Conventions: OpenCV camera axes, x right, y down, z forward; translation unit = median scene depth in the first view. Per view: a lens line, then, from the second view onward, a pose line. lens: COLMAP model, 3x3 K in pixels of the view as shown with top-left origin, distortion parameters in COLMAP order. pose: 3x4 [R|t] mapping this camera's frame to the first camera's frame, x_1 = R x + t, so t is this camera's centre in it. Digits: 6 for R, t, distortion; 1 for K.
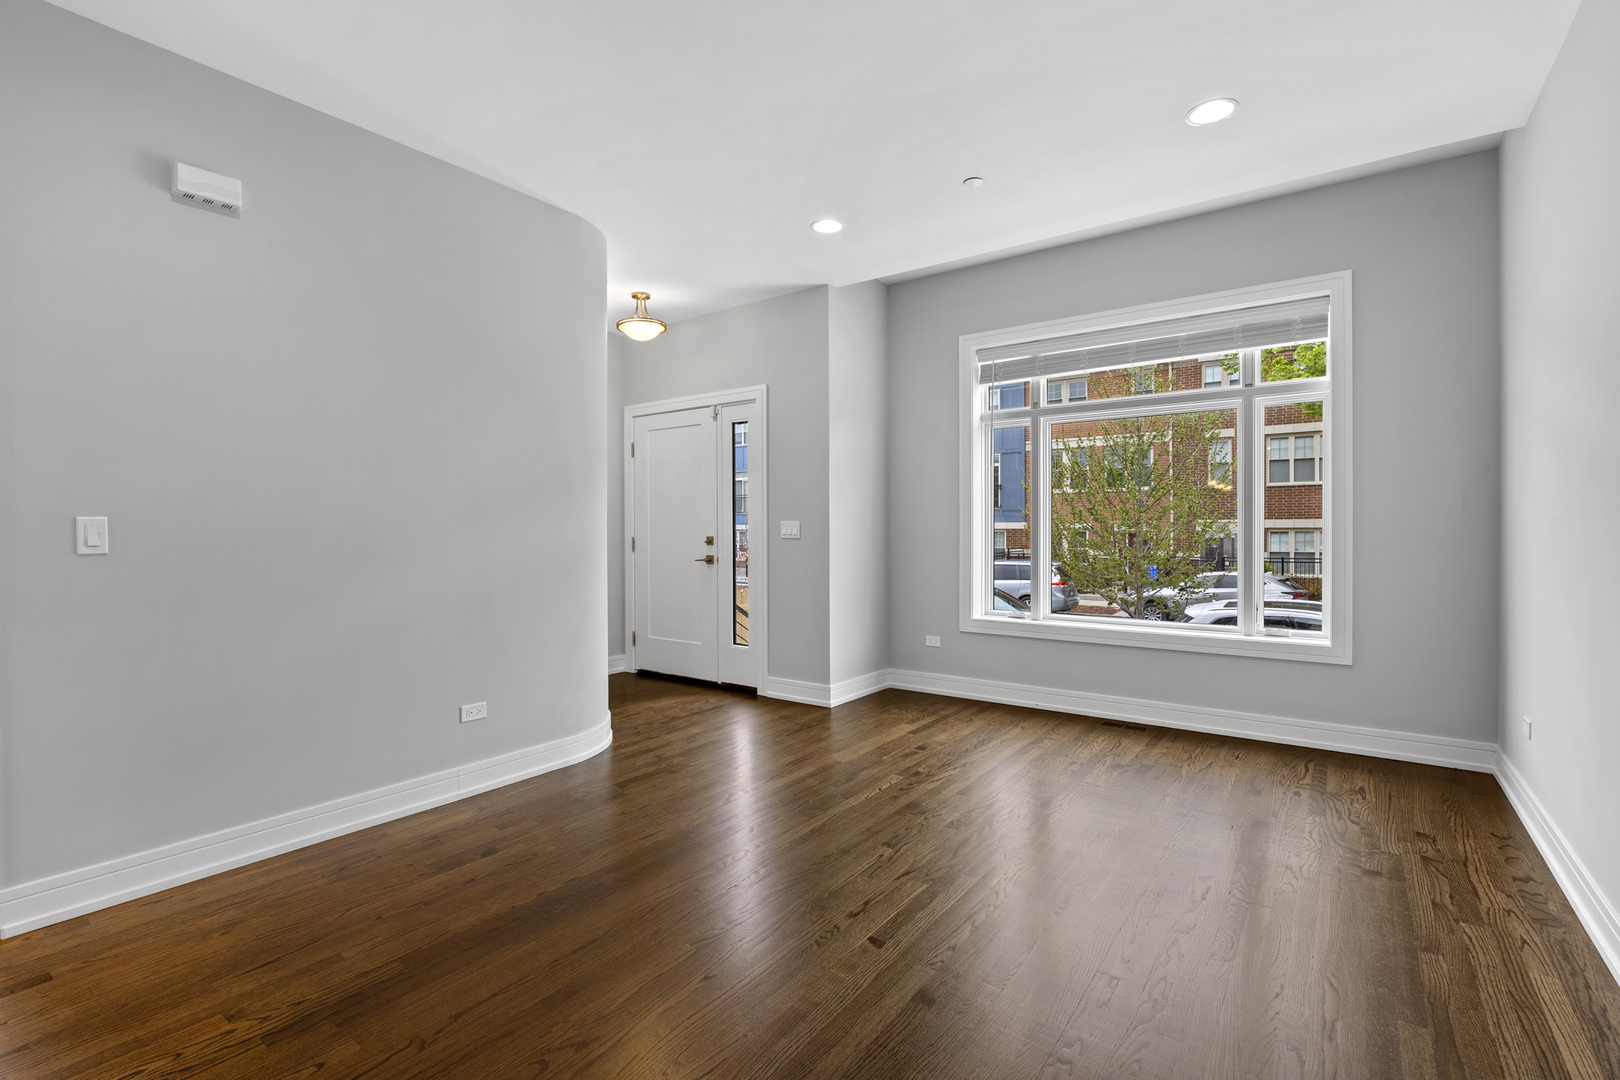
lens RADIAL K [[736.7, 0, 810.0], [0, 736.7, 540.0], [0, 0, 1]] dist [-0.000445, -0.000027]
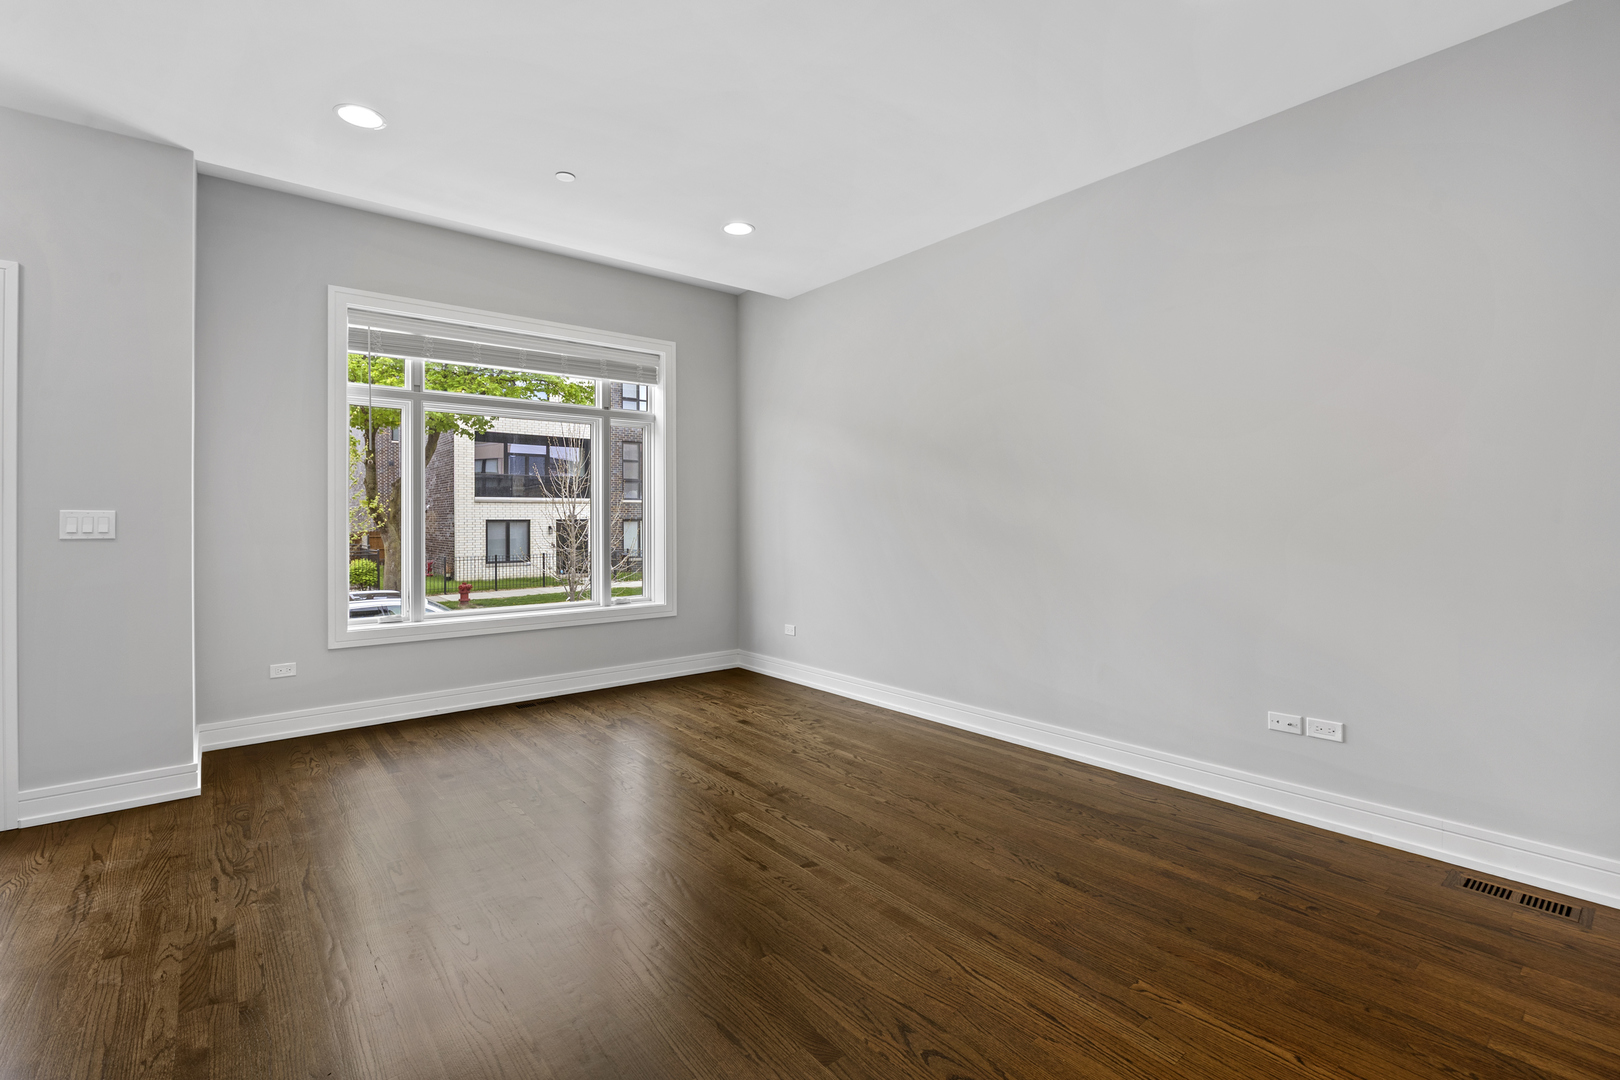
lens RADIAL K [[728.0, 0, 807.8], [0, 728.0, 523.6], [0, 0, 1]] dist [-0.001427, 0.000030]
pose [[0.249695, -0.004984, 0.968312, -0.488068], [0.020847, 0.999783, -0.000229, -0.002895], [-0.968100, 0.020244, 0.249745, 0.324538]]
